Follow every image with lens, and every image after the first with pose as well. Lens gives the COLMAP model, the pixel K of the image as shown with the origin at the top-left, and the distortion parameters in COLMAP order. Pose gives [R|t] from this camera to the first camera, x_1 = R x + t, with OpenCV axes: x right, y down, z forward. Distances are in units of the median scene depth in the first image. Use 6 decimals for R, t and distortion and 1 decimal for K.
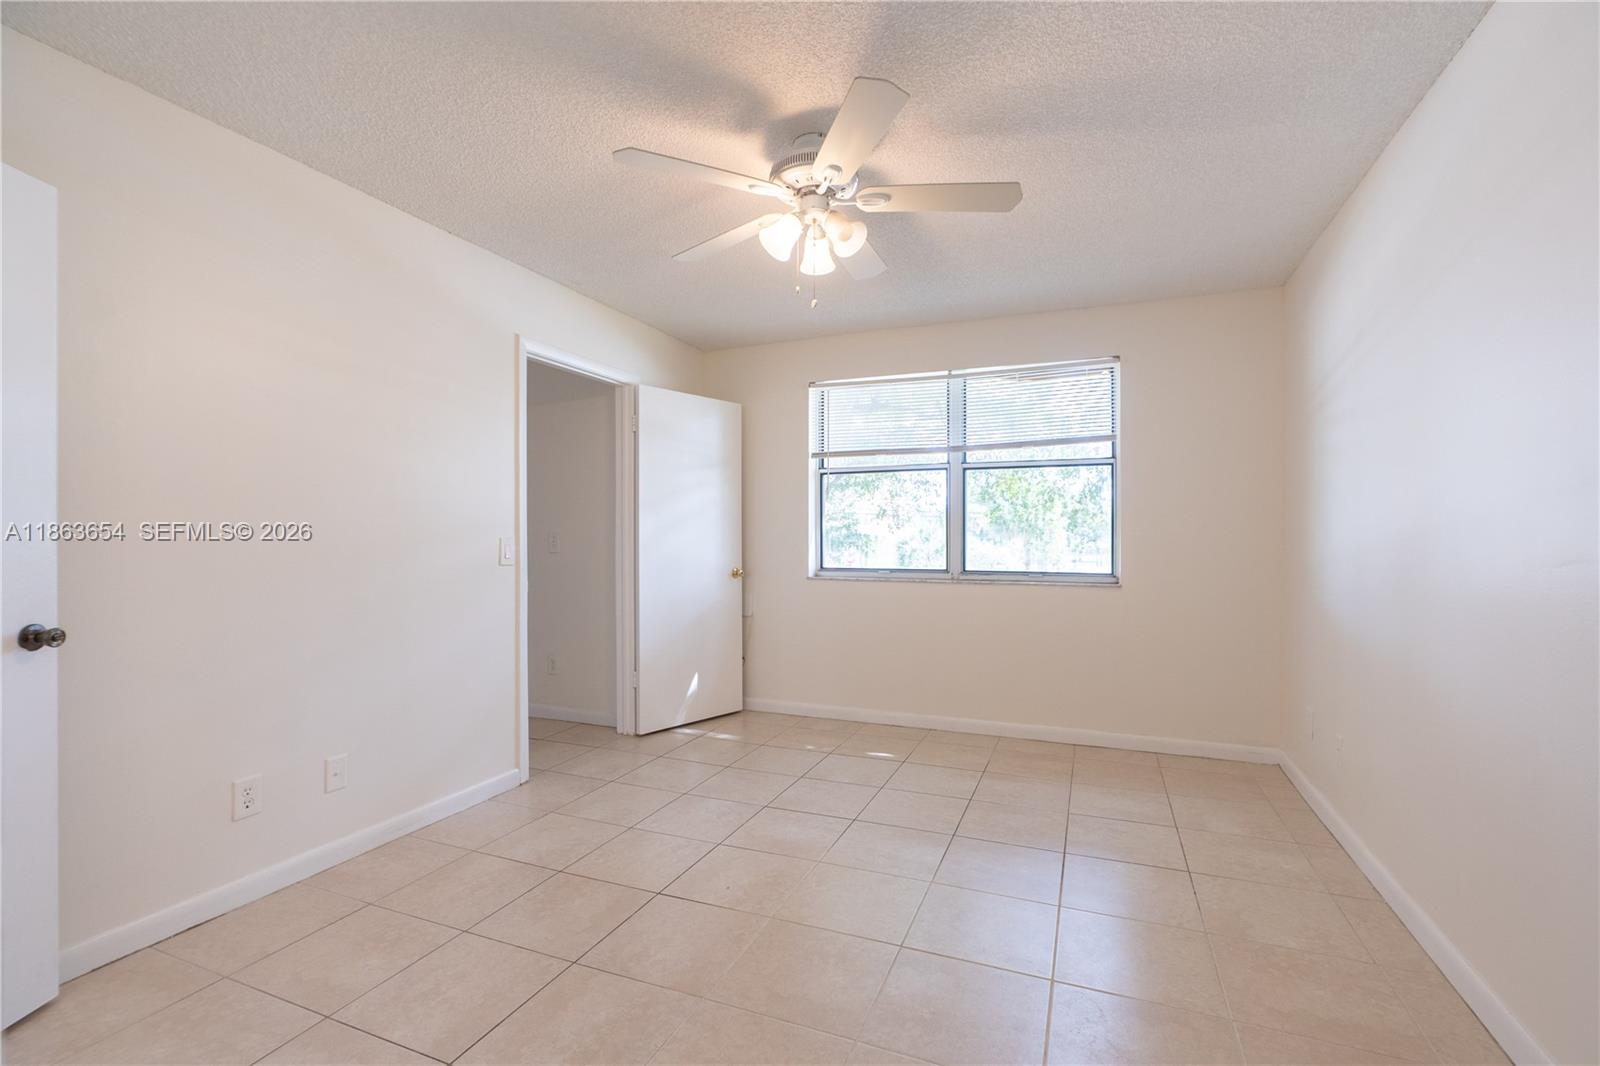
lens RADIAL K [[706.4, 0, 804.5], [0, 706.4, 535.5], [0, 0, 1]] dist [-0.011569, 0.004406]
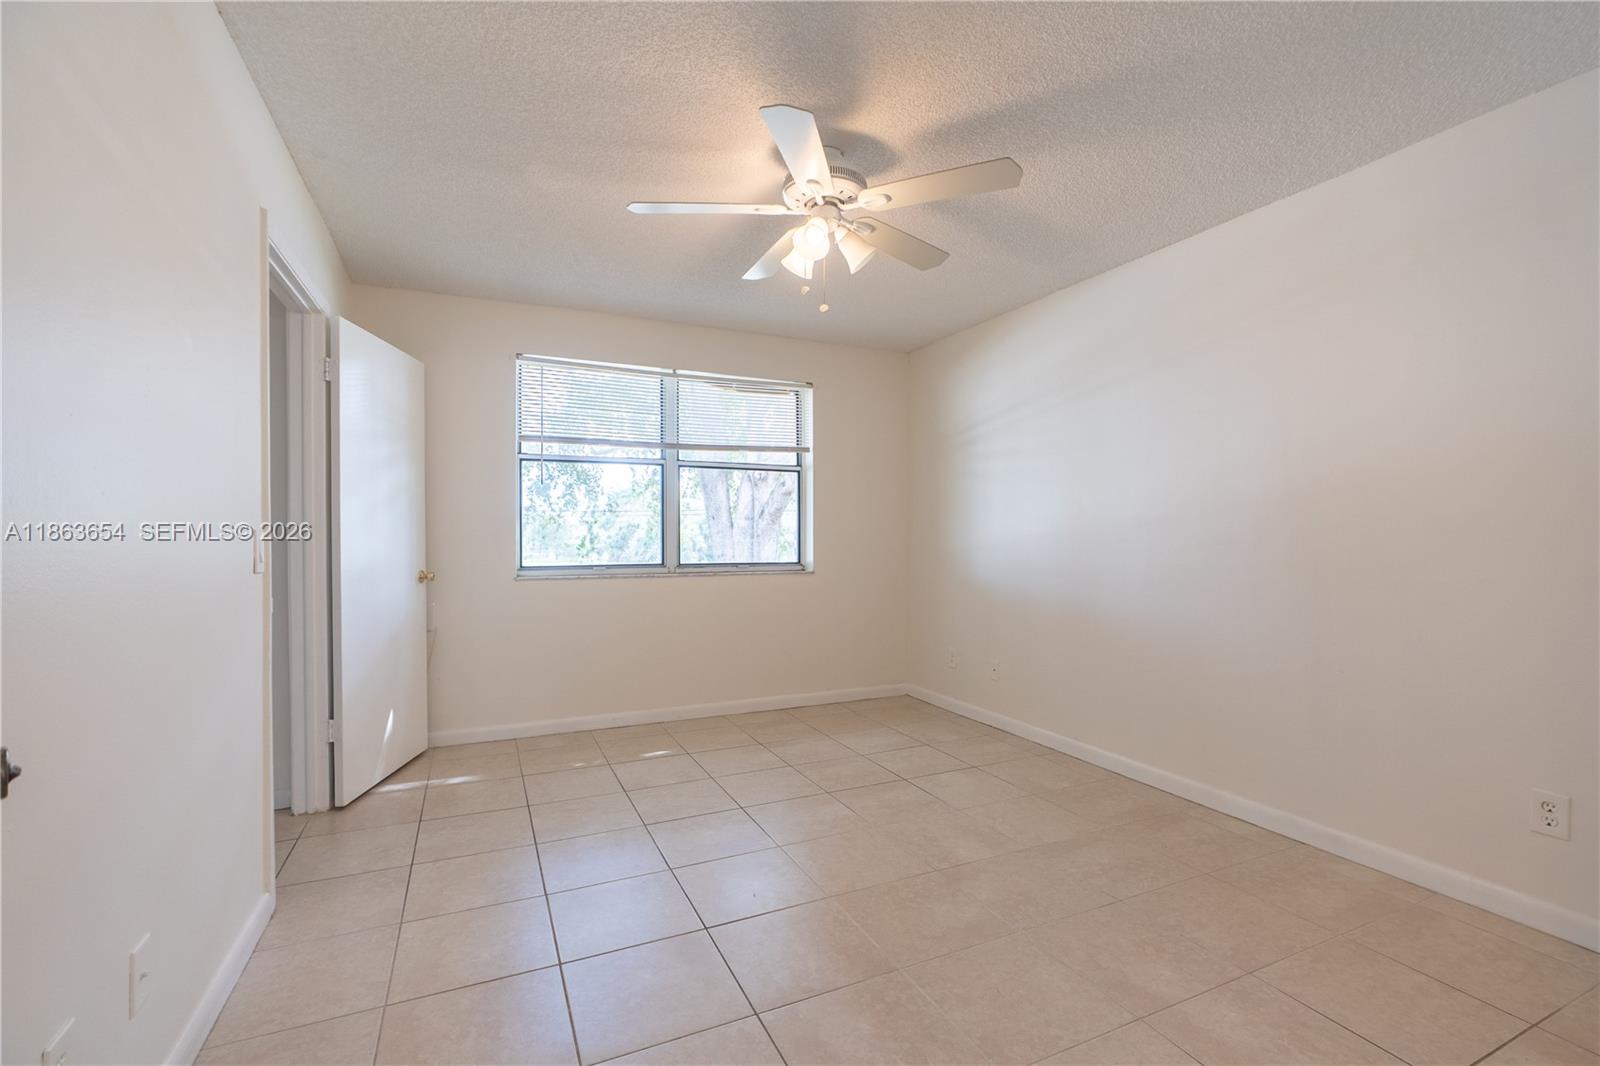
lens RADIAL K [[706.4, 0, 807.2], [0, 706.4, 532.9], [0, 0, 1]] dist [-0.011569, 0.004406]
pose [[0.676871, 0.001402, 0.736100, -0.427293], [-0.002768, 0.999996, 0.000640, 0.003042], [-0.736096, -0.002471, 0.676872, 0.166574]]
